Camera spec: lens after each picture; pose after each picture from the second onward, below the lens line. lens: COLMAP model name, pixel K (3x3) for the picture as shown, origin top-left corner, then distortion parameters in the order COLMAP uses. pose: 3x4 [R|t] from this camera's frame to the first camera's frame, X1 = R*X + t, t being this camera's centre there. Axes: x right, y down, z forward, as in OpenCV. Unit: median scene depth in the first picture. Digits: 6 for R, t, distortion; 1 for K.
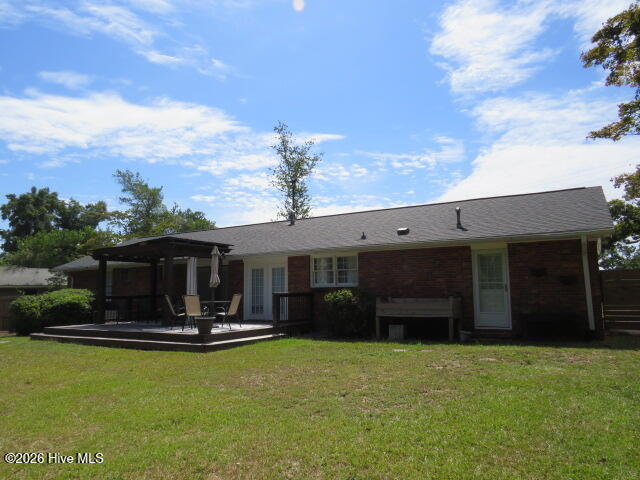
lens RADIAL K [[456.7, 0, 318.3], [0, 456.7, 235.7], [0, 0, 1]] dist [-0.021862, 0.001533]
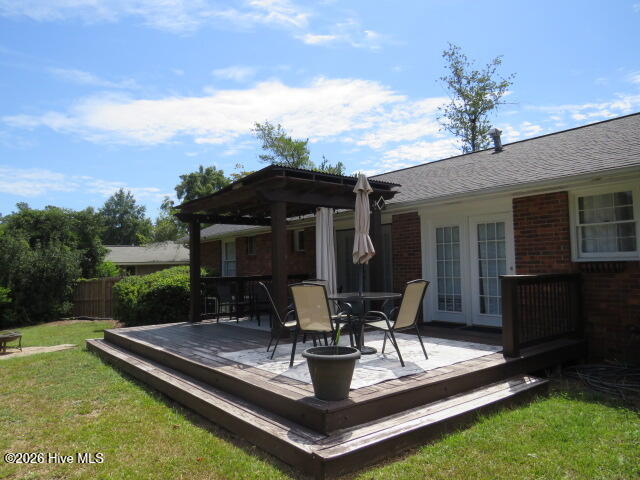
lens RADIAL K [[456.7, 0, 318.3], [0, 456.7, 235.7], [0, 0, 1]] dist [-0.021862, 0.001533]
pose [[0.938366, -0.029935, -0.344345, -0.038550], [0.050348, 0.997455, 0.050489, 0.020194], [0.341957, -0.064714, 0.937485, 0.190152]]
